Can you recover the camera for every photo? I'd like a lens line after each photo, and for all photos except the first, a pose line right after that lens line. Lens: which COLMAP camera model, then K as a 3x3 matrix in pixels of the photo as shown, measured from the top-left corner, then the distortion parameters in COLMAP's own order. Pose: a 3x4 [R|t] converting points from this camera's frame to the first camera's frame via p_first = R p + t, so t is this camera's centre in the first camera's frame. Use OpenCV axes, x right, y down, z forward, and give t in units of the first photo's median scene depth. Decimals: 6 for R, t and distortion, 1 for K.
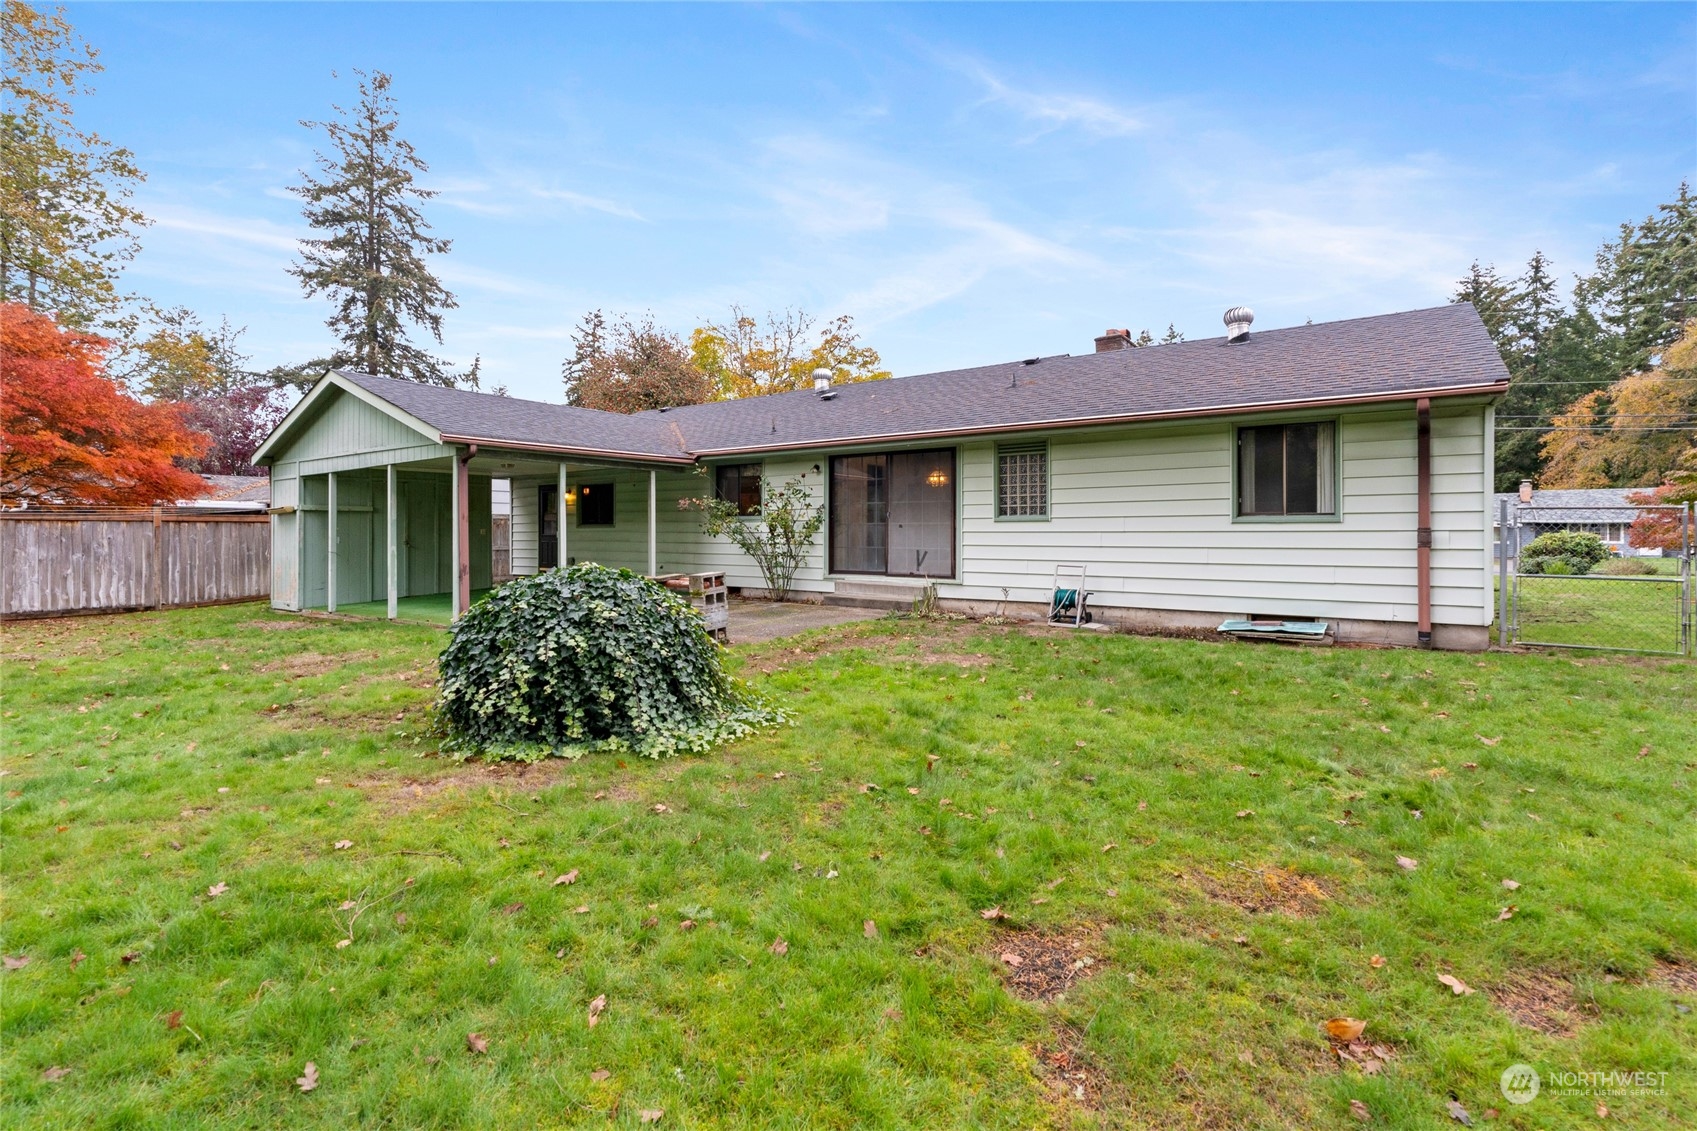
lens RADIAL K [[775.1, 0, 853.8], [0, 775.1, 524.6], [0, 0, 1]] dist [-0.004041, -0.000659]
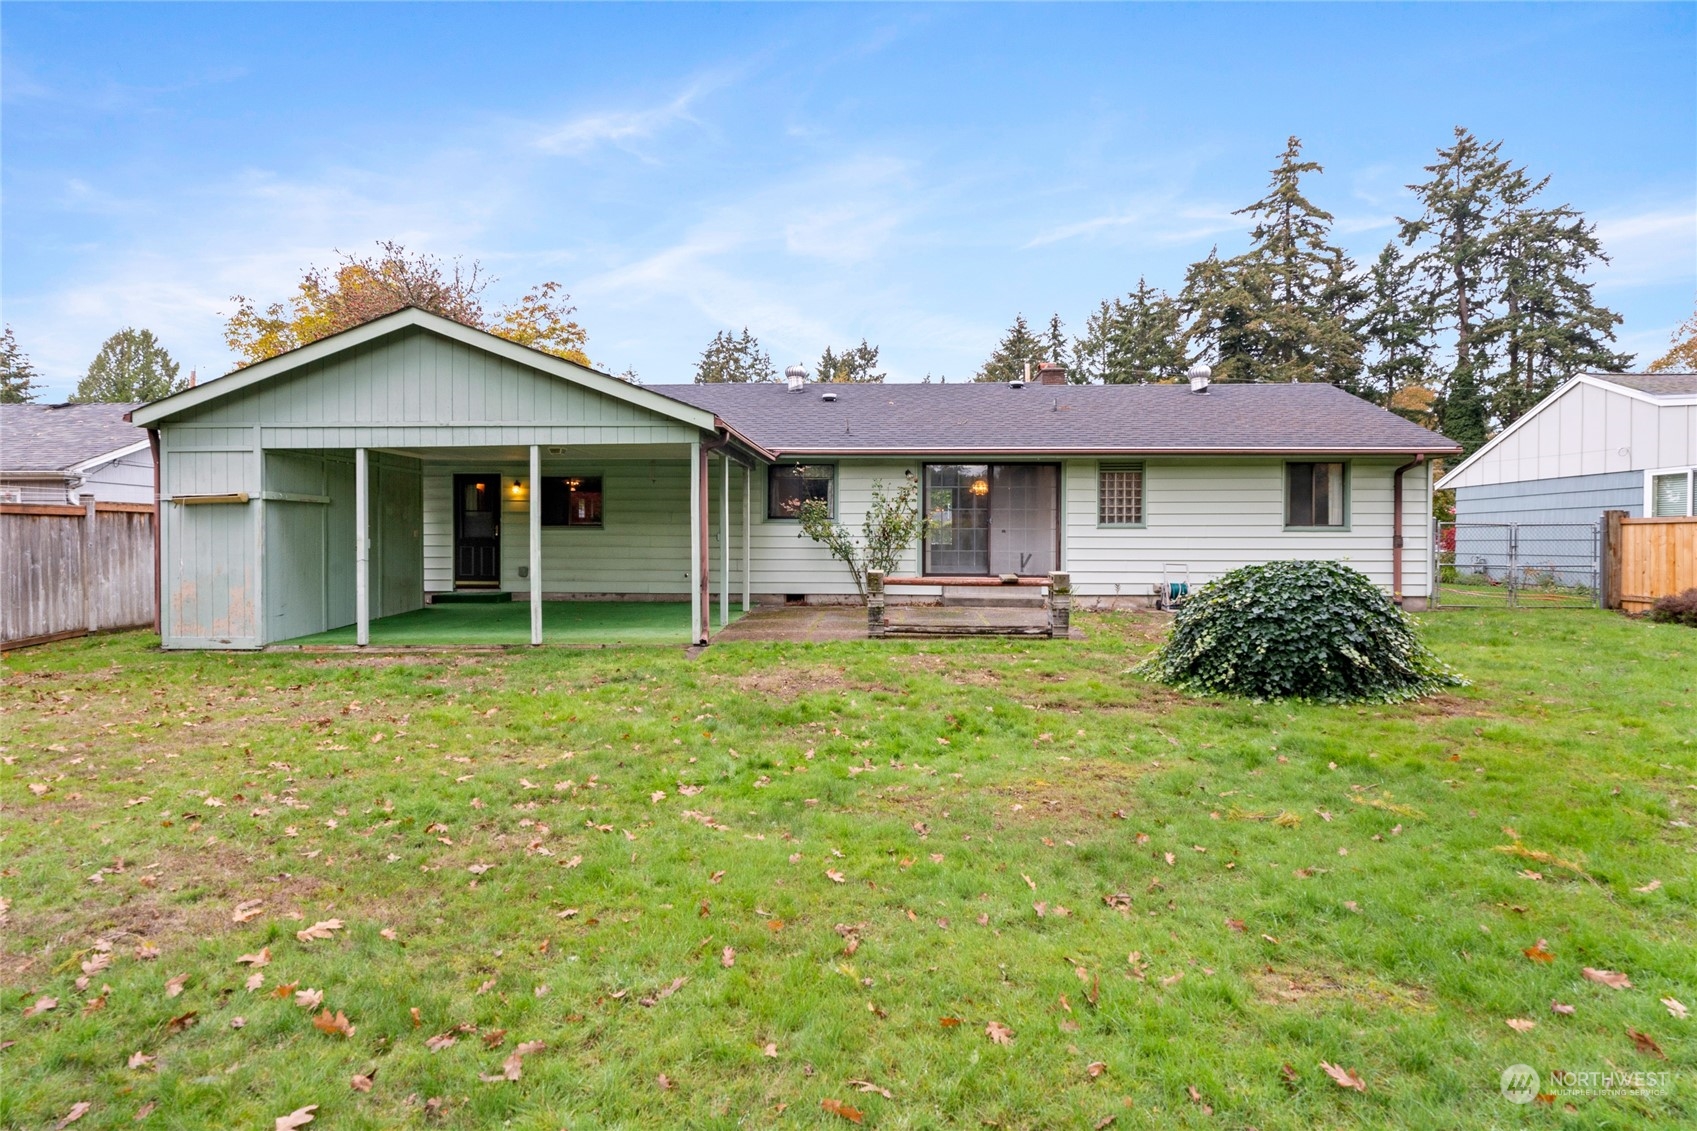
lens RADIAL K [[860.0, 0, 848.8], [0, 860.0, 544.1], [0, 0, 1]] dist [-0.017526, -0.000001]
pose [[0.839614, 0.000435, 0.543183, -0.839251], [-0.008627, 0.999884, 0.012535, 0.007308], [-0.543115, -0.015210, 0.839521, 0.114637]]
